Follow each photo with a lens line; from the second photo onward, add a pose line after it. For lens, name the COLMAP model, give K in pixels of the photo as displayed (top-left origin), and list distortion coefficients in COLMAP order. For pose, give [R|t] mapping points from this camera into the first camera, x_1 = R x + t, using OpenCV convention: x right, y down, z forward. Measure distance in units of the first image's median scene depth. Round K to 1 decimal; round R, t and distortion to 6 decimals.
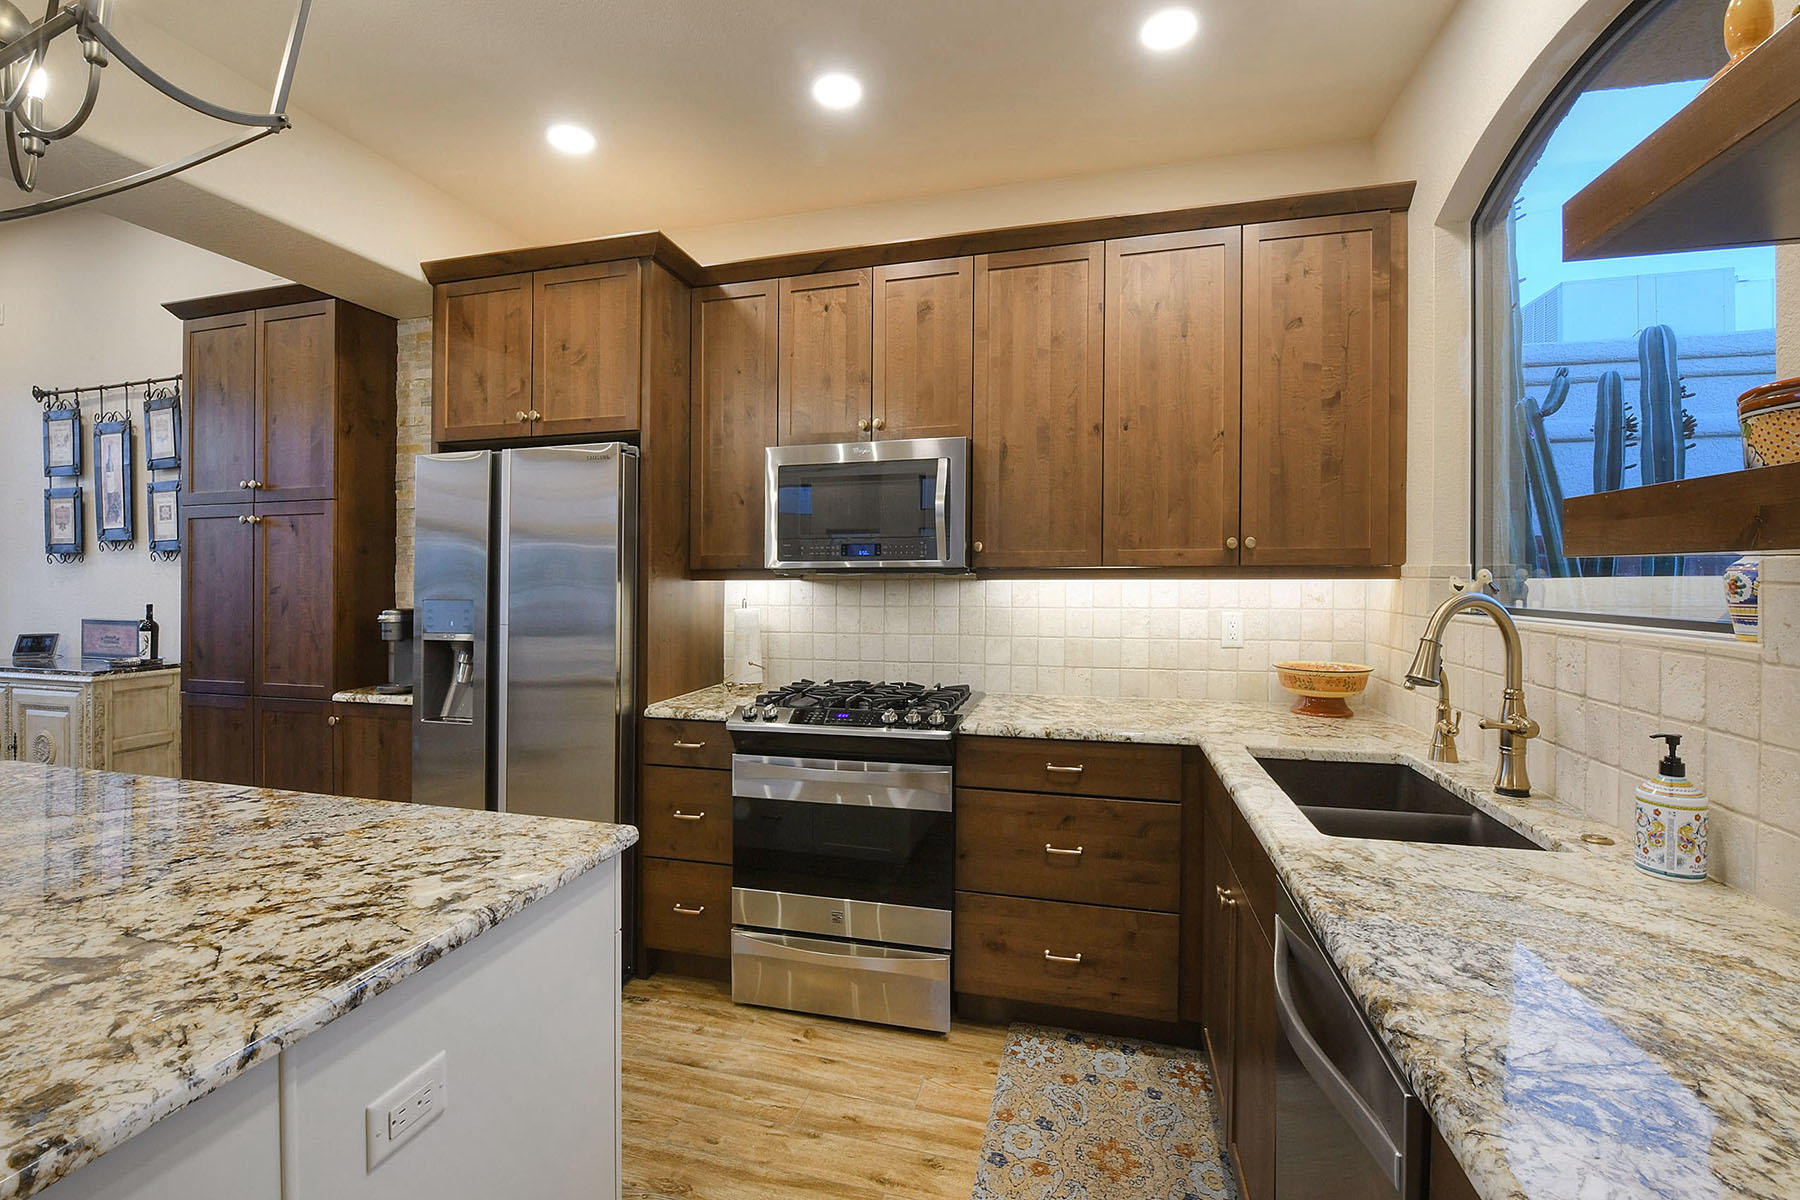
lens RADIAL K [[776.1, 0, 897.5], [0, 776.1, 574.8], [0, 0, 1]] dist [-0.008822, 0.000687]
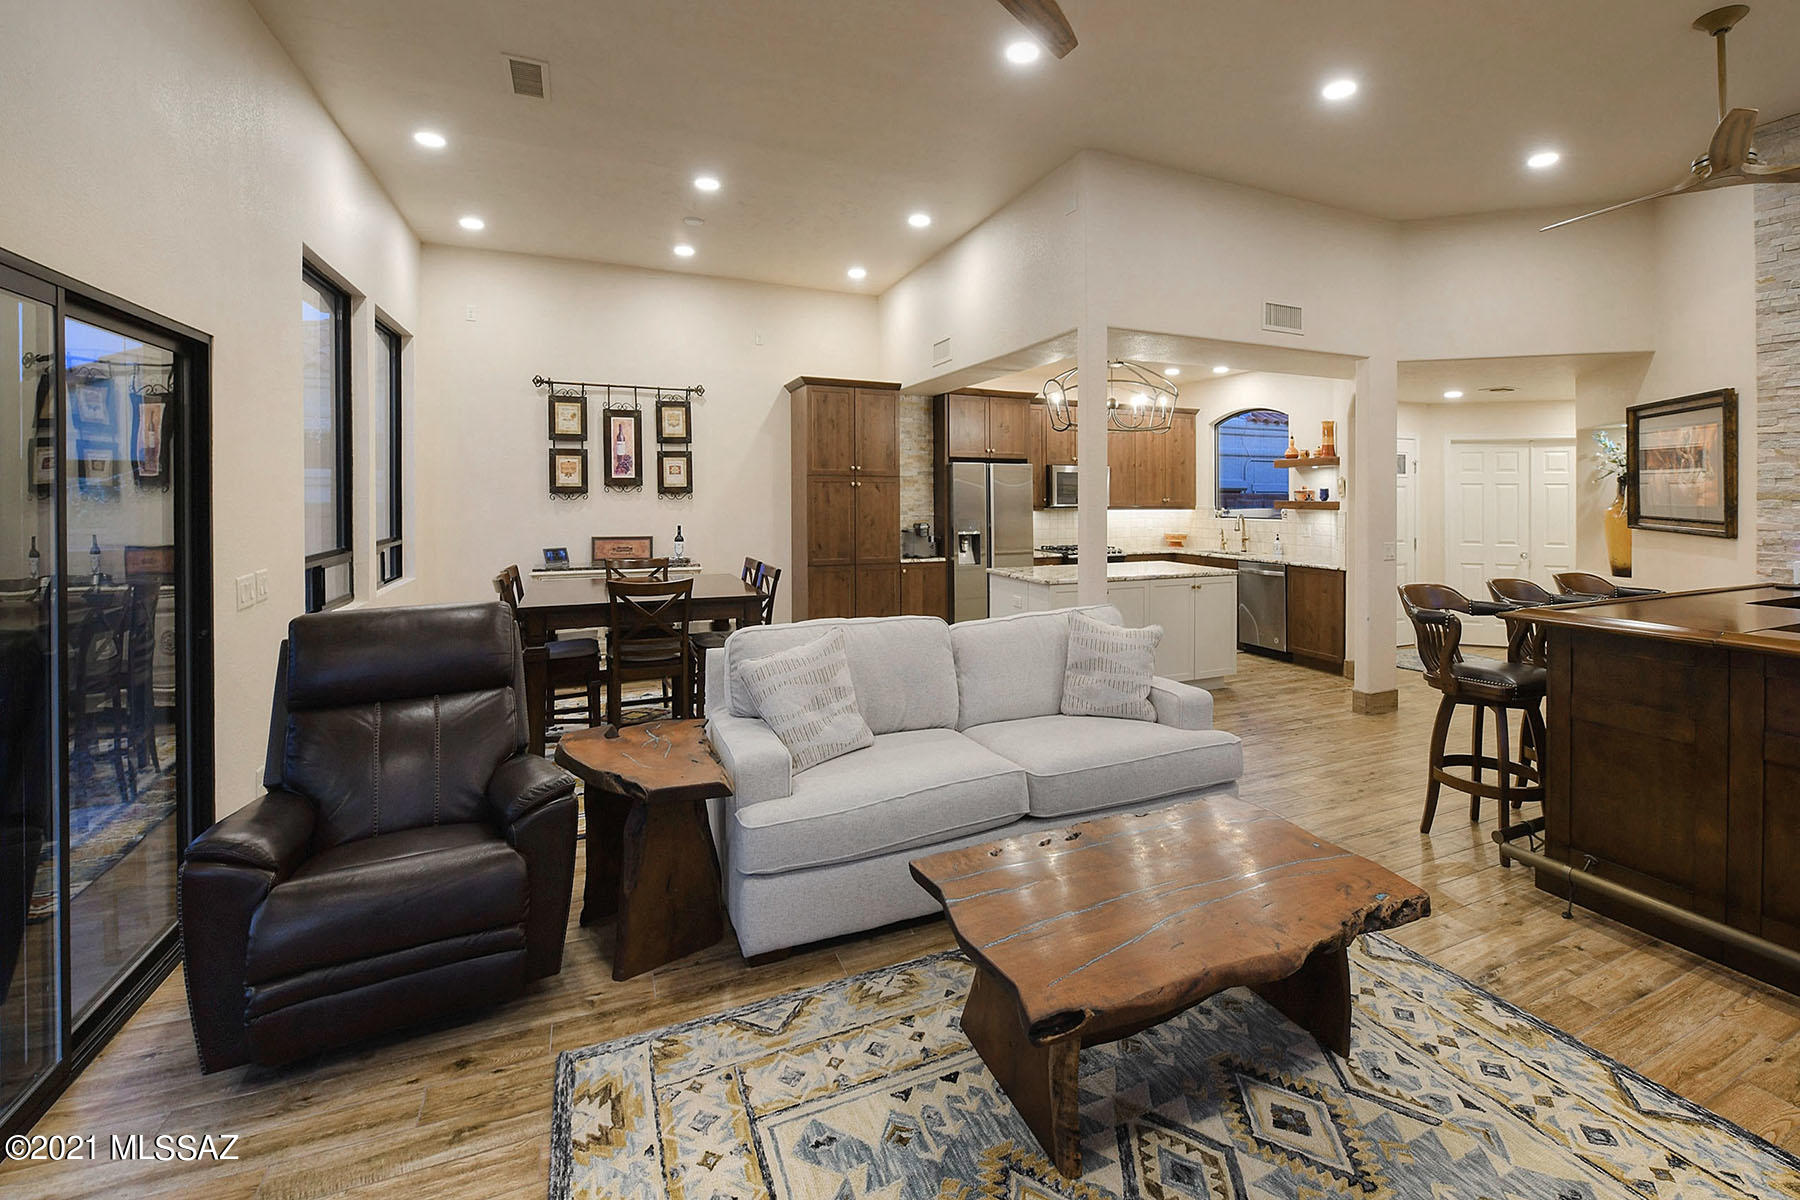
lens RADIAL K [[776.1, 0, 962.5], [0, 776.1, 483.8], [0, 0, 1]] dist [-0.008822, 0.000687]
pose [[0.747053, 0.018070, 0.664519, -2.599197], [-0.009701, 0.999820, -0.016282, -0.048577], [-0.664694, 0.005717, 0.747094, -1.061291]]
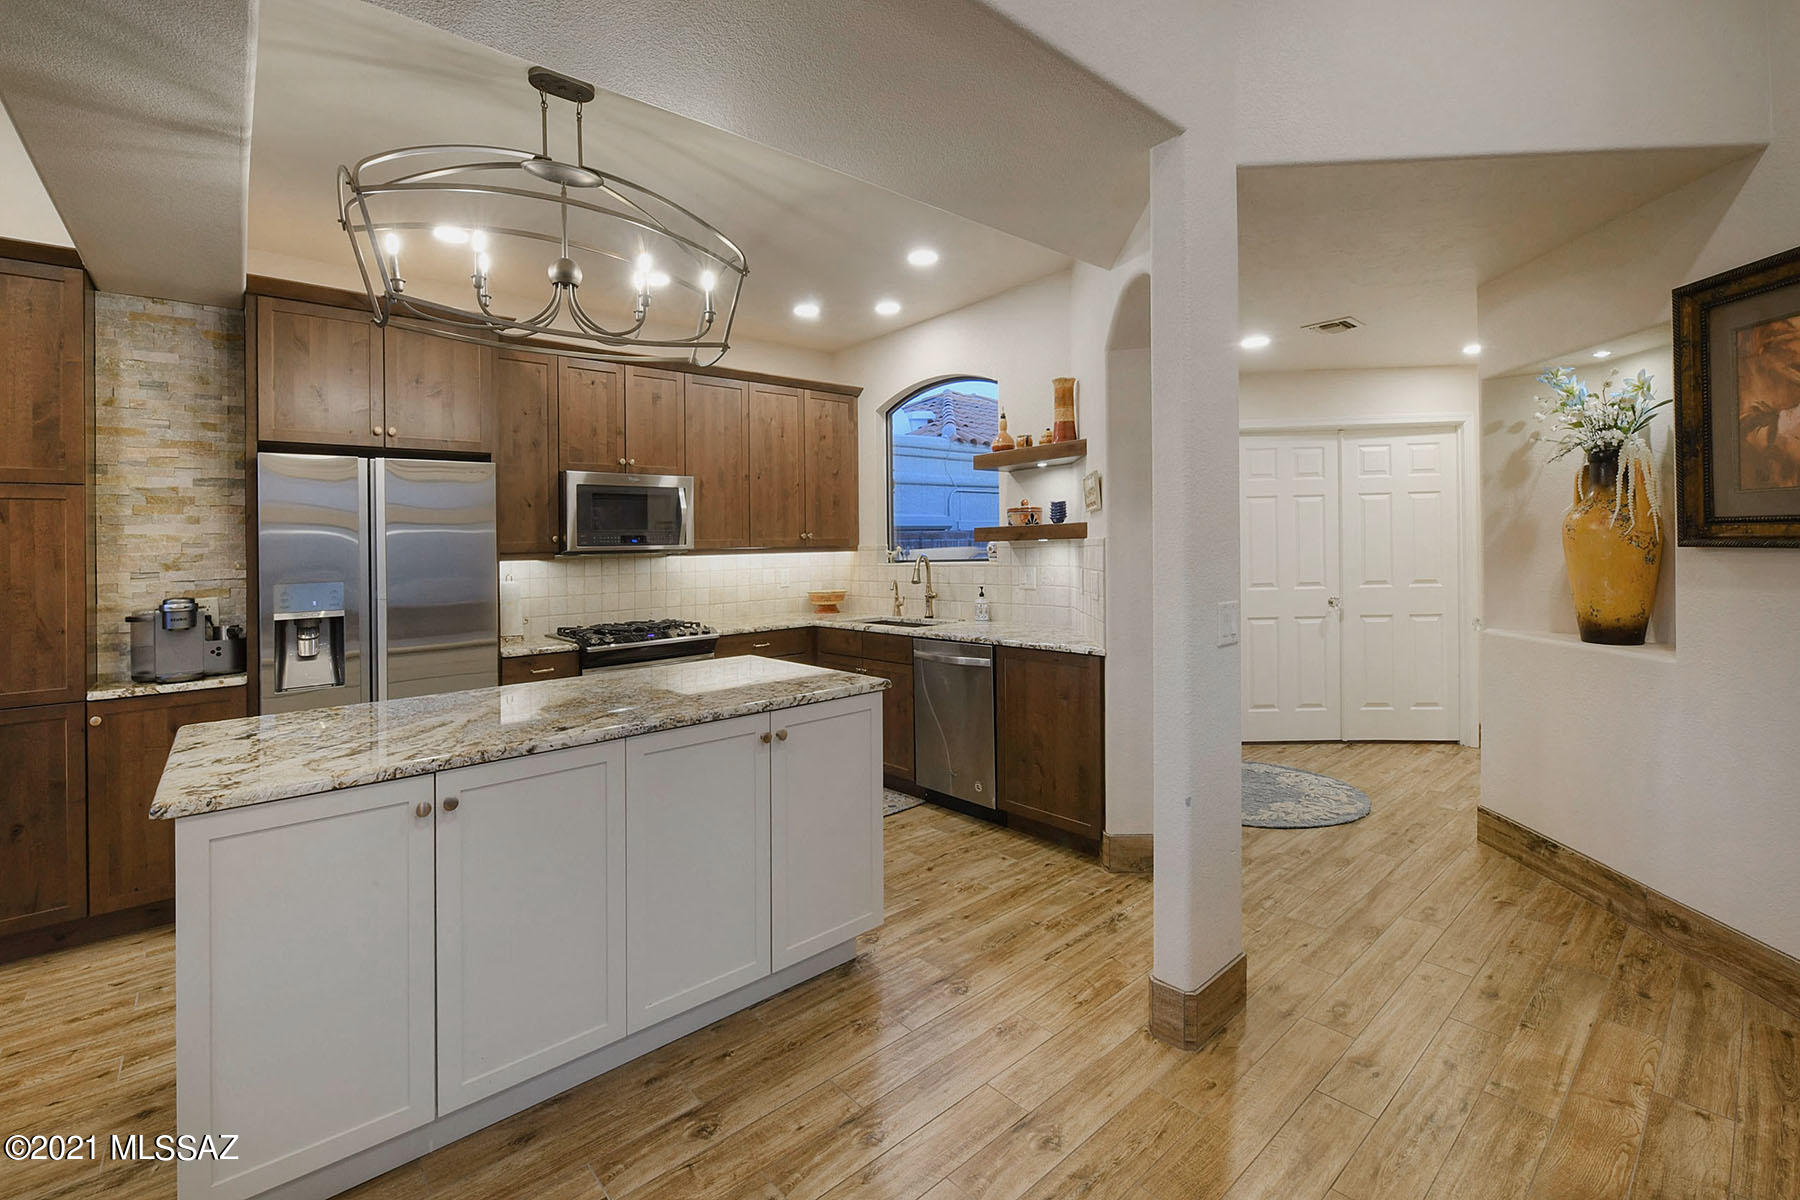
lens RADIAL K [[771.5, 0, 890.3], [0, 771.5, 580.2], [0, 0, 1]] dist [-0.023310, 0.000874]
pose [[0.563085, -0.045790, 0.825129, -1.134363], [0.019805, 0.998925, 0.041919, -0.002679], [-0.826161, -0.007262, 0.563387, -0.387612]]
